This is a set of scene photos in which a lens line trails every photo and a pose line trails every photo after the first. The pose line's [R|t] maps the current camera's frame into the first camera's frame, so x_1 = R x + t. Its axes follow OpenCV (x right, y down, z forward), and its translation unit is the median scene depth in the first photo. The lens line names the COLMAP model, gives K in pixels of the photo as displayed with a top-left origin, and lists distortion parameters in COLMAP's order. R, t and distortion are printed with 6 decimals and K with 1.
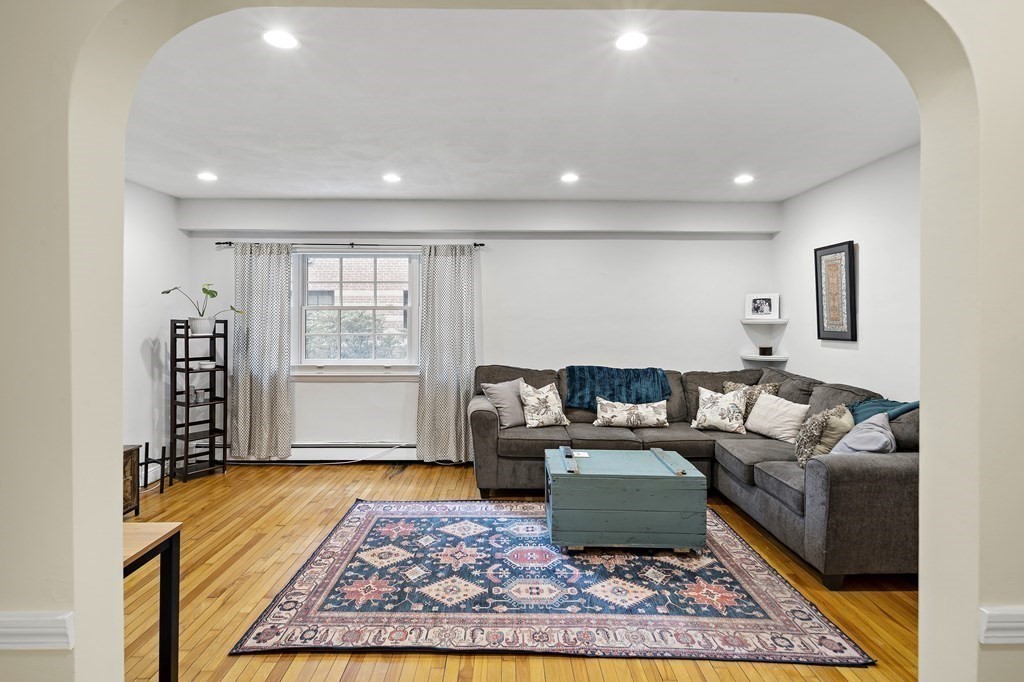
lens RADIAL K [[517.2, 0, 493.0], [0, 517.2, 325.2], [0, 0, 1]] dist [0.004653, -0.000812]
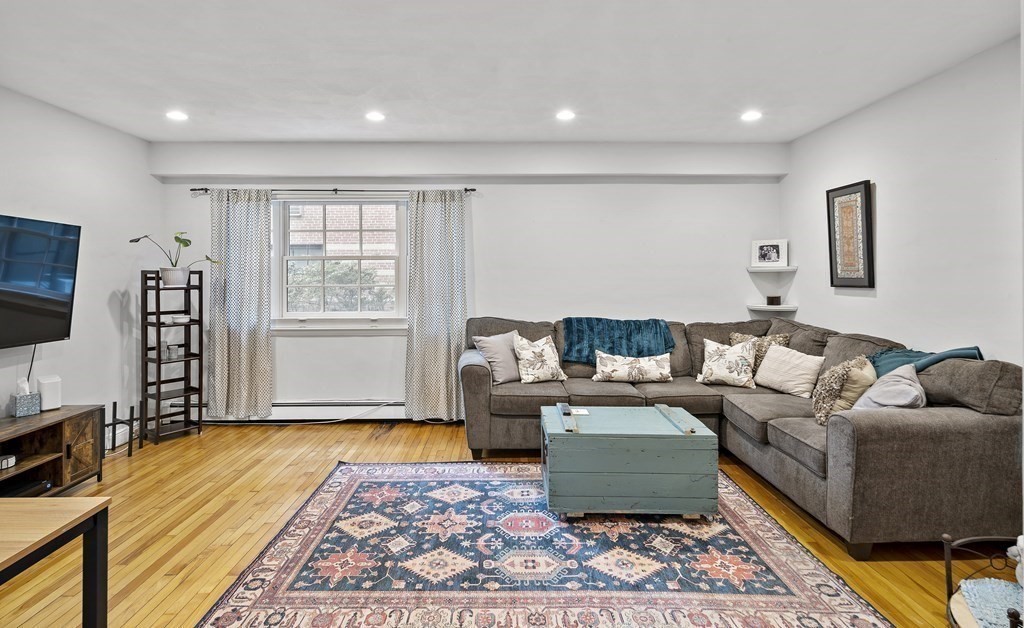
lens RADIAL K [[520.5, 0, 491.4], [0, 520.5, 278.0], [0, 0, 1]] dist [0.004022, -0.000308]
pose [[0.999968, -0.005594, 0.005760, 0.008773], [0.005627, 0.999967, -0.005822, 0.017084], [-0.005727, 0.005855, 0.999966, 0.076508]]
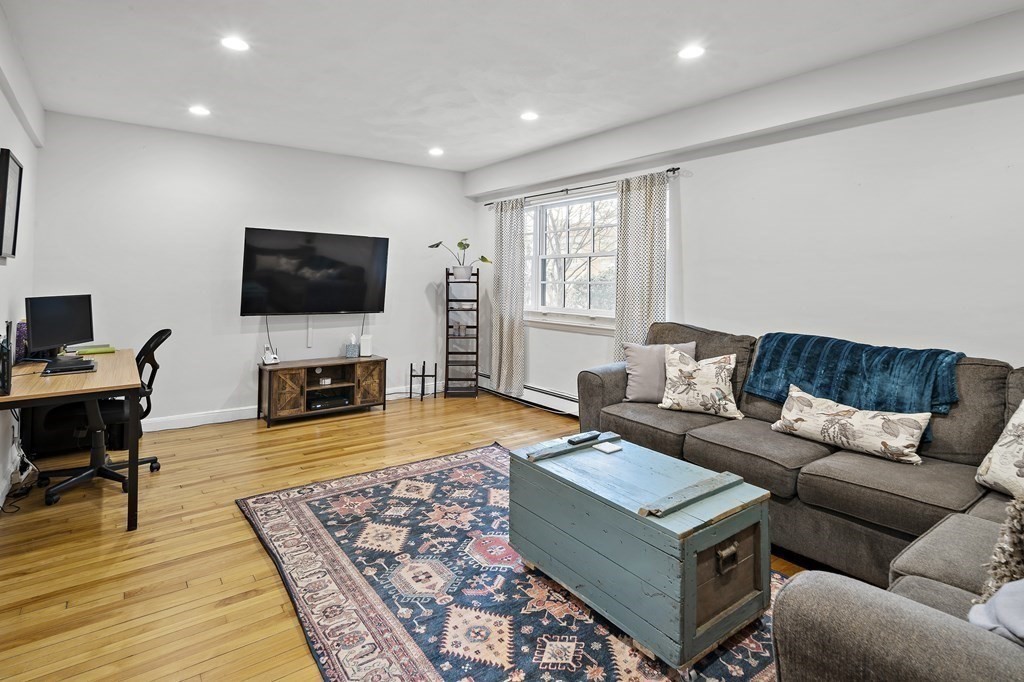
lens RADIAL K [[517.2, 0, 495.5], [0, 517.2, 268.3], [0, 0, 1]] dist [0.004653, -0.000812]
pose [[0.597597, -0.012577, -0.801698, 0.684491], [-0.015597, 0.999505, -0.027307, 0.032338], [0.801645, 0.028823, 0.597105, 0.485779]]
